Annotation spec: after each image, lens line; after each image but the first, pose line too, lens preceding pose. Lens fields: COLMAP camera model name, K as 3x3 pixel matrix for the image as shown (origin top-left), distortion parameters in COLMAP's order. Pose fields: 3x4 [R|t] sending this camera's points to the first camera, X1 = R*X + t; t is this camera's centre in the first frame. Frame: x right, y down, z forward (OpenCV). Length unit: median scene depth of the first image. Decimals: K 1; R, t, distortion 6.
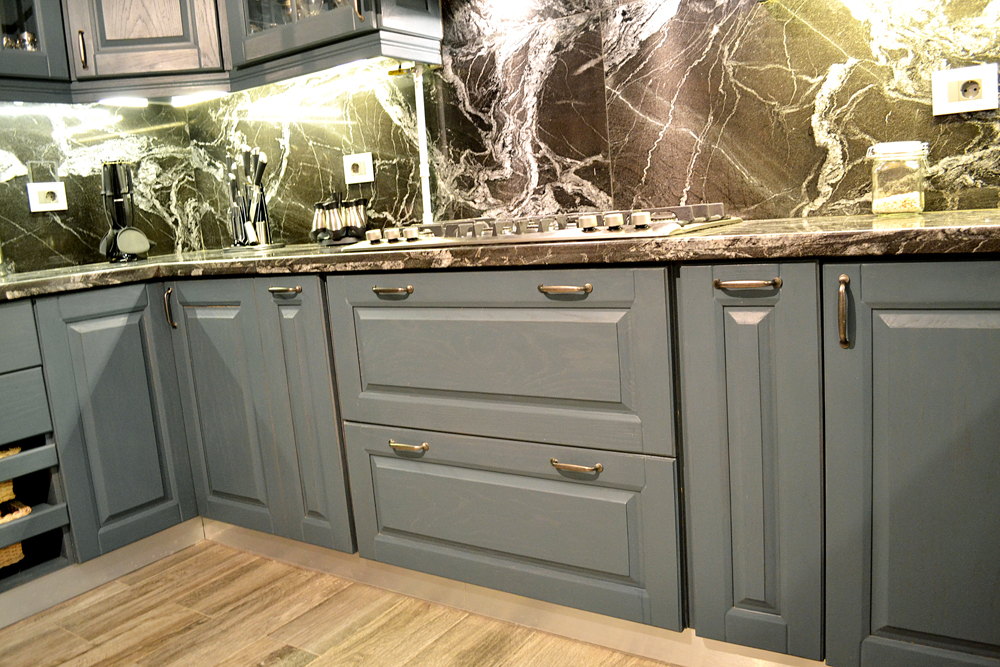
lens RADIAL K [[796.0, 0, 497.3], [0, 796.0, 334.0], [0, 0, 1]] dist [-0.069704, 0.004822]
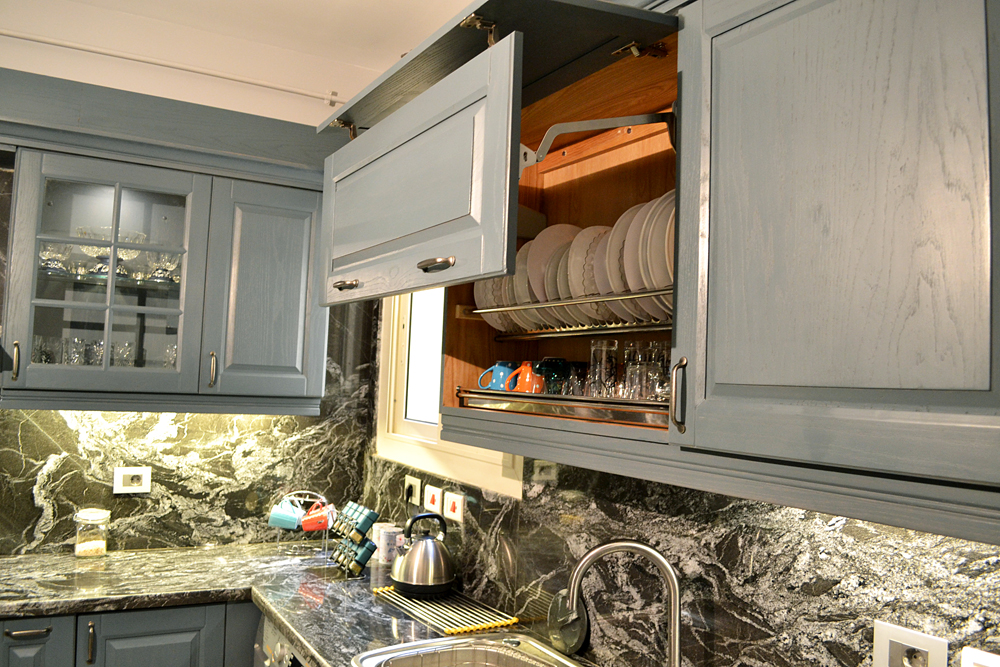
lens RADIAL K [[796.0, 0, 499.1], [0, 796.0, 330.2], [0, 0, 1]] dist [-0.069704, 0.004822]
pose [[0.433703, 0.149769, 0.888522, -0.597097], [0.063074, 0.978624, -0.195745, -0.239079], [-0.898846, 0.140938, 0.414986, -0.467783]]
